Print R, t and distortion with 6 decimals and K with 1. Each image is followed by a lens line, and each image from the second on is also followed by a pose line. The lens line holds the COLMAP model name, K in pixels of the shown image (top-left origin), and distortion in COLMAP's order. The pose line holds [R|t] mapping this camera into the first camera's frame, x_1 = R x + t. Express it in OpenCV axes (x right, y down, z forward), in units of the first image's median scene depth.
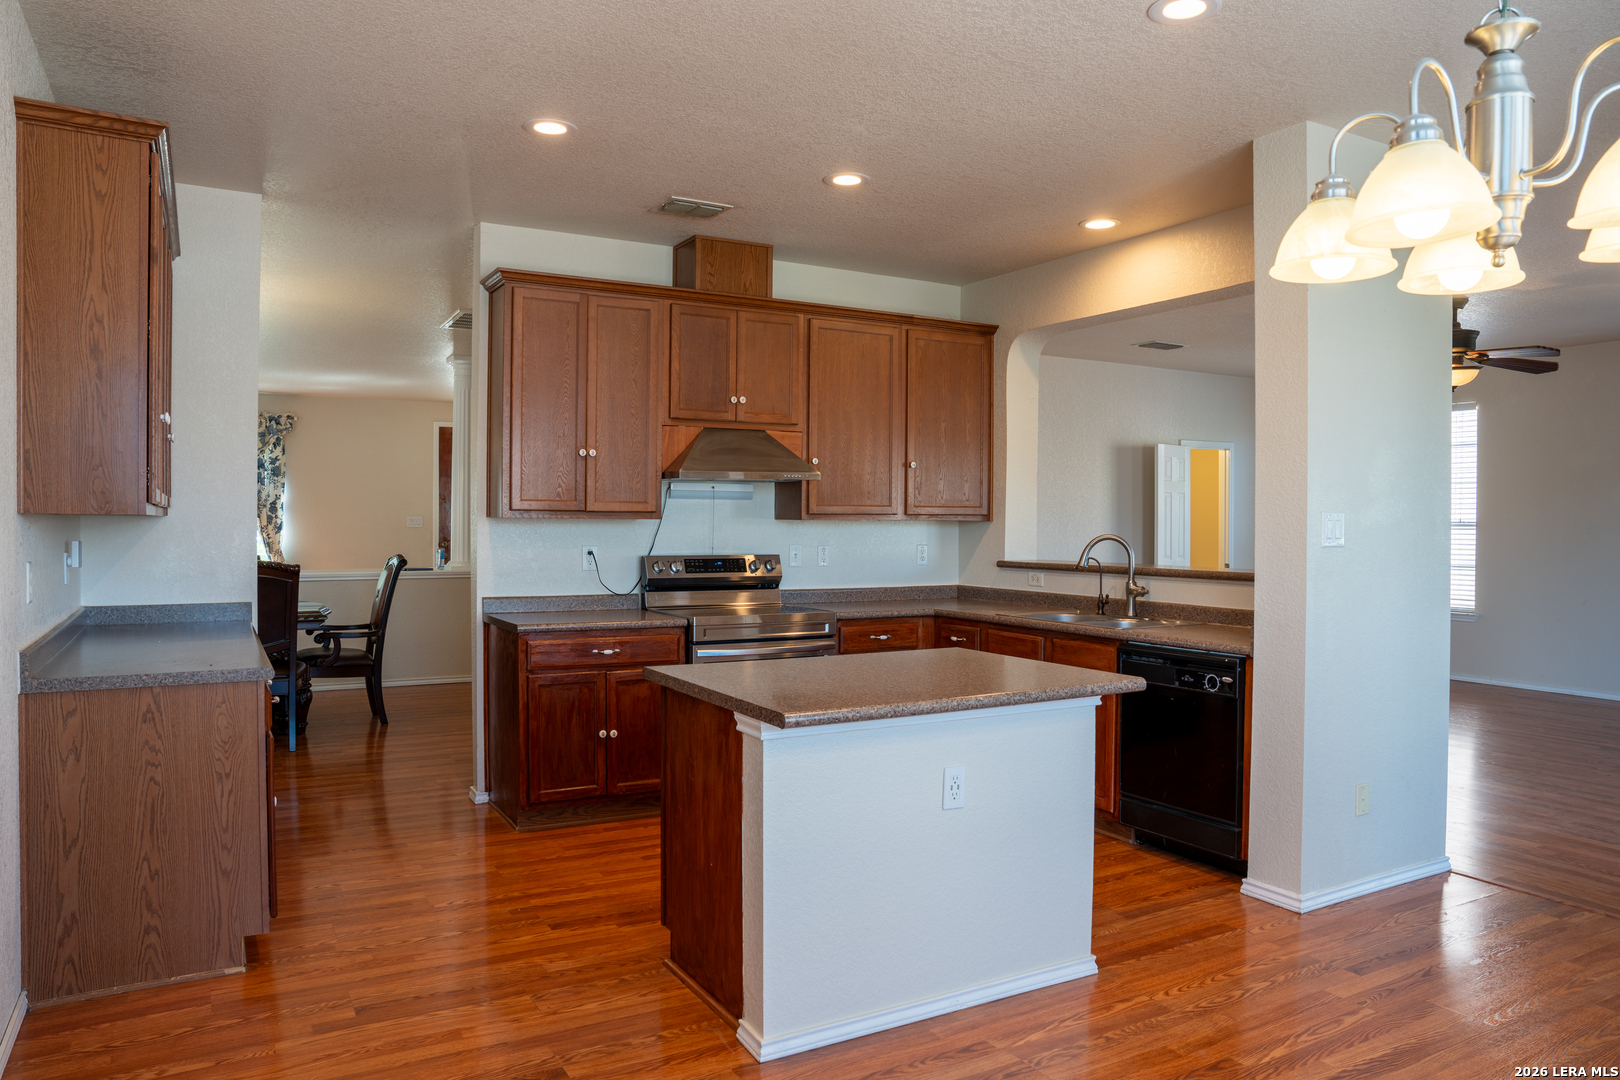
lens RADIAL K [[1111.1, 0, 816.8], [0, 1111.1, 538.7], [0, 0, 1]] dist [-0.122540, 0.096552]
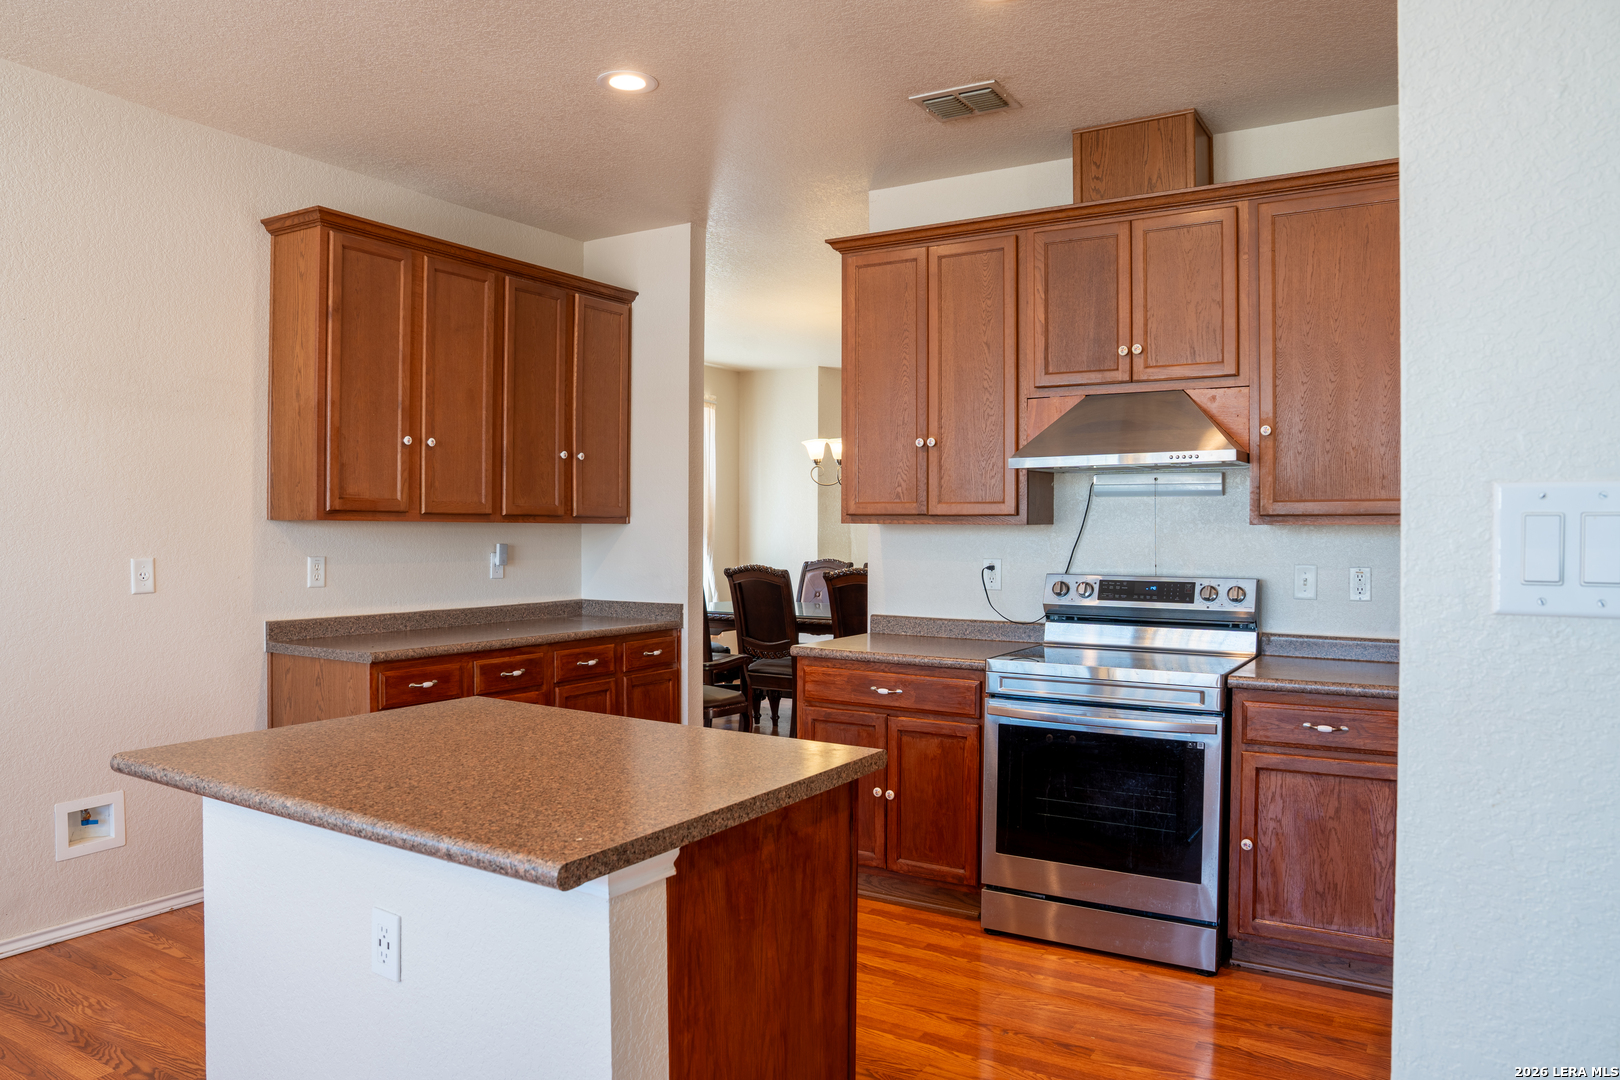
lens RADIAL K [[1111.1, 0, 816.8], [0, 1111.1, 538.7], [0, 0, 1]] dist [-0.122540, 0.096552]
pose [[0.477755, 0.002731, -0.878489, 0.430018], [-0.015890, 0.999858, -0.005533, -0.001742], [0.878349, 0.016603, 0.477731, 0.505472]]
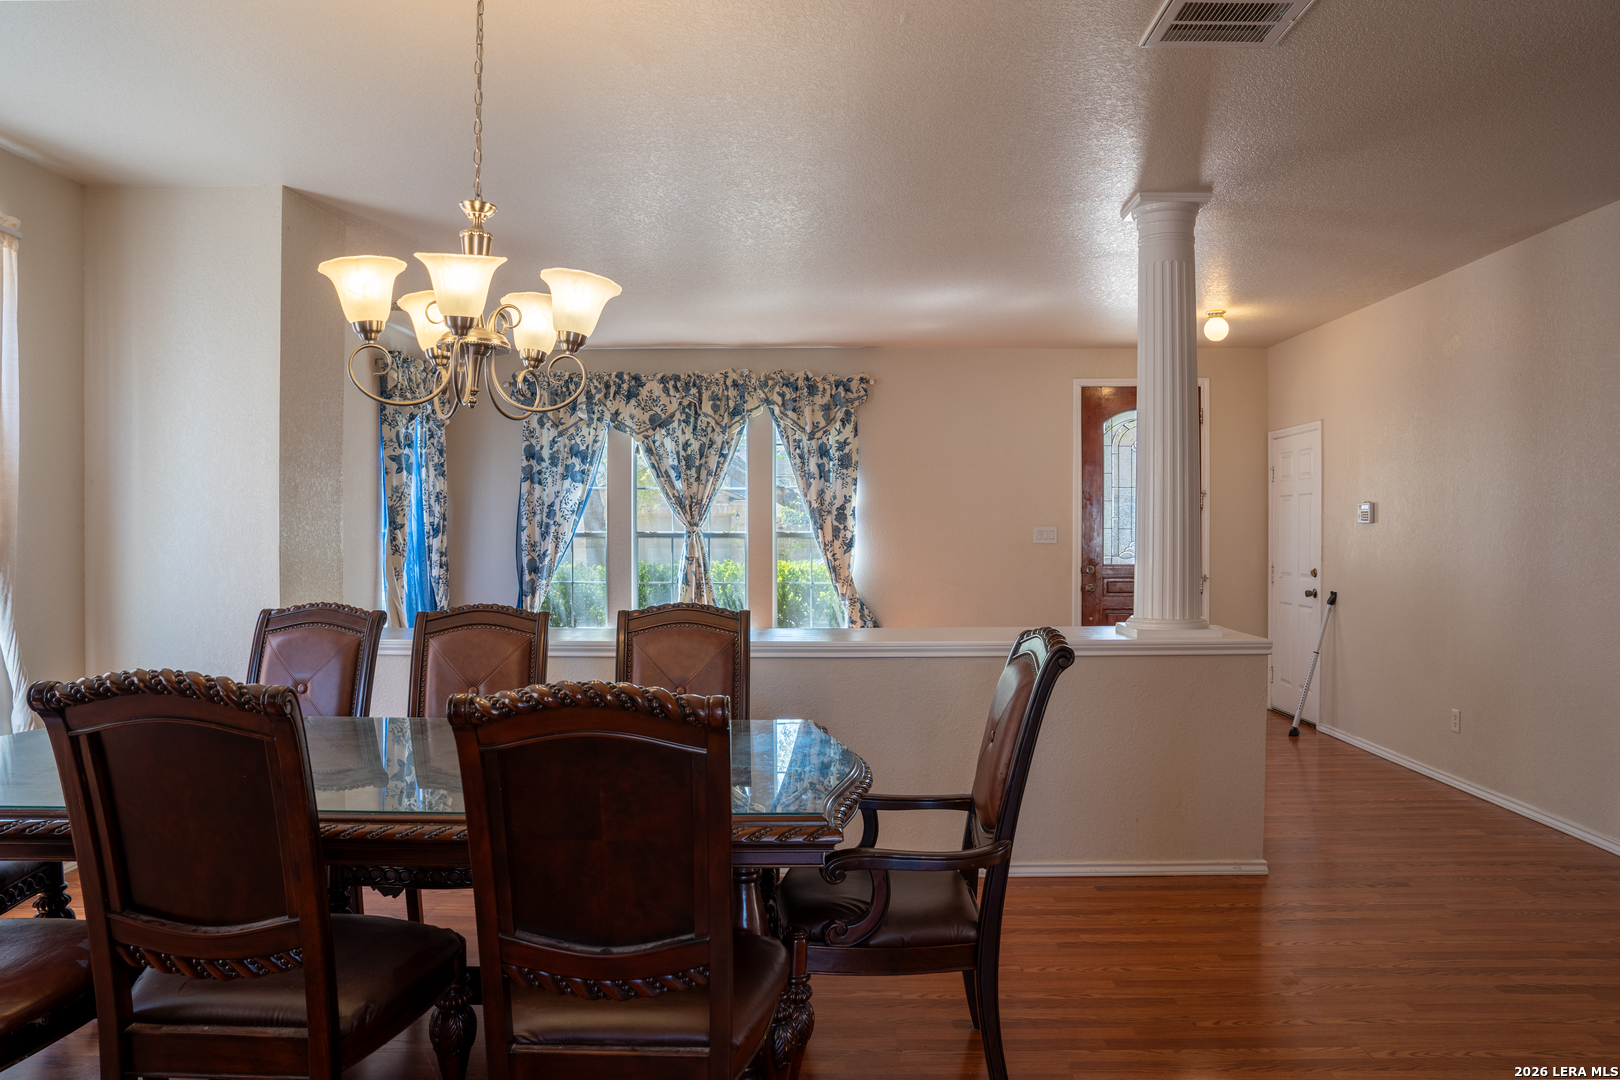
lens RADIAL K [[1111.1, 0, 816.8], [0, 1111.1, 538.7], [0, 0, 1]] dist [-0.122540, 0.096552]
pose [[0.859892, 0.000831, -0.510475, -0.346966], [-0.005731, 0.999951, -0.008025, -0.017475], [0.510443, 0.009826, 0.859855, 0.854998]]
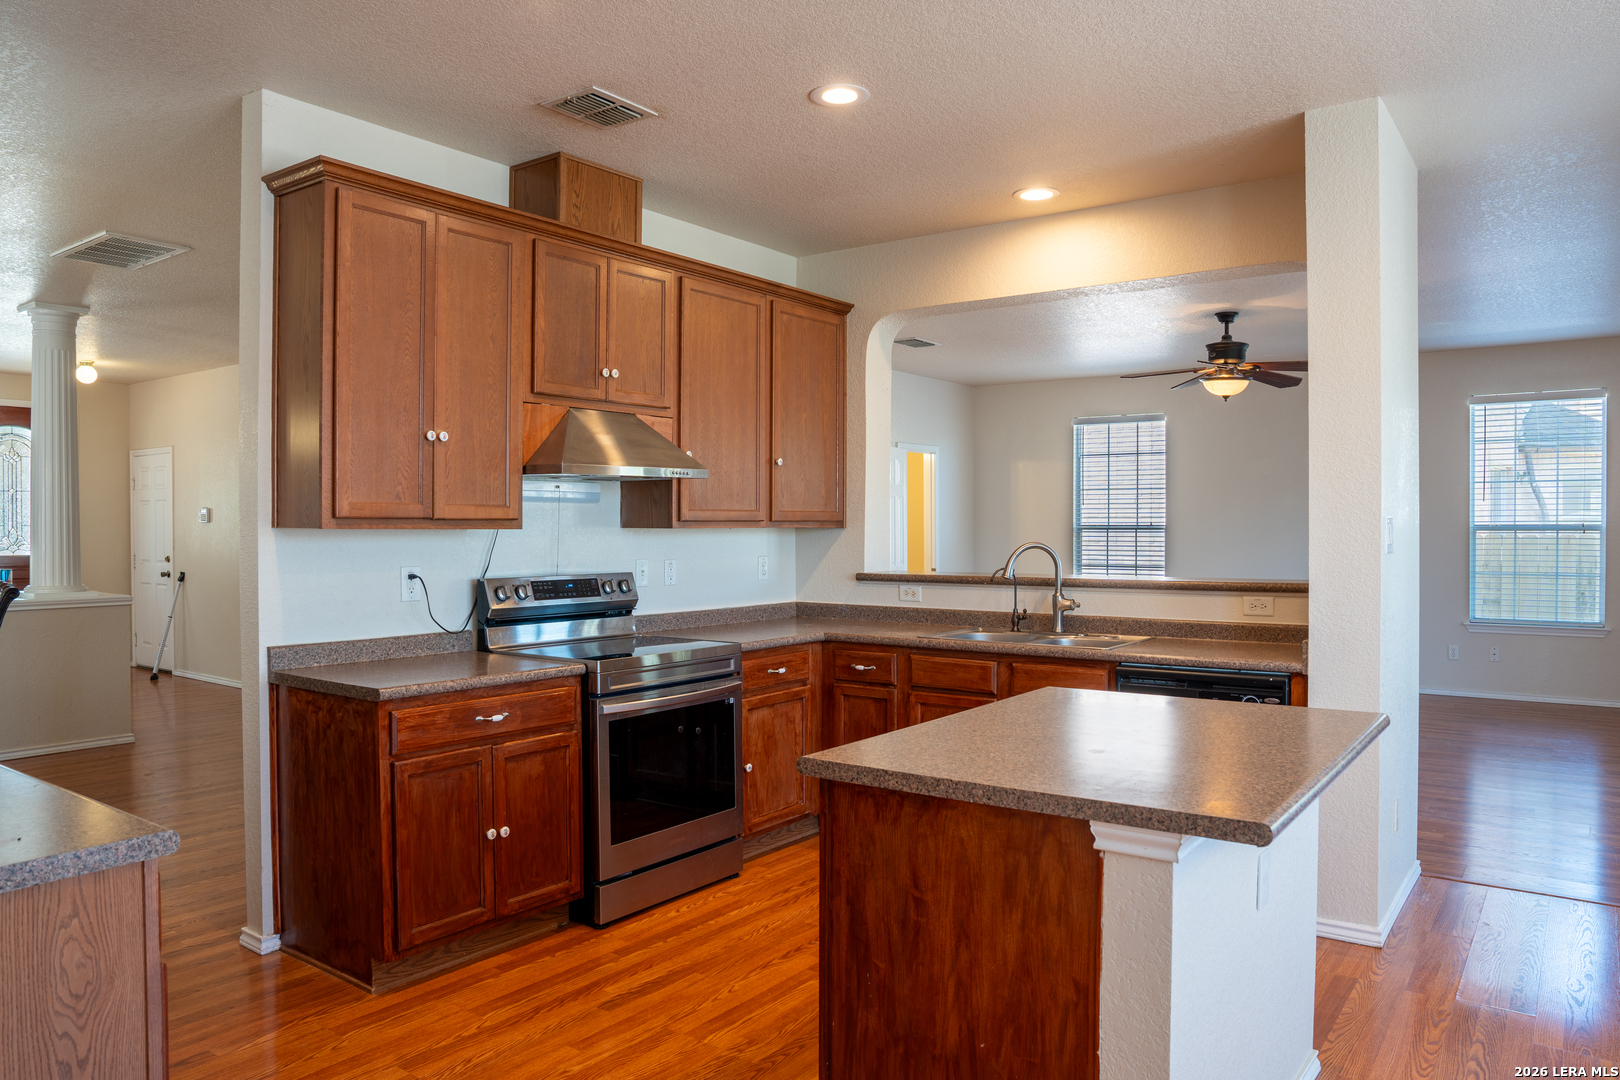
lens RADIAL K [[1111.1, 0, 816.8], [0, 1111.1, 538.7], [0, 0, 1]] dist [-0.122540, 0.096552]
pose [[0.911396, -0.011039, 0.411383, -0.255018], [0.012660, 0.999919, -0.001218, -0.007551], [-0.411336, 0.006318, 0.911462, 0.242783]]
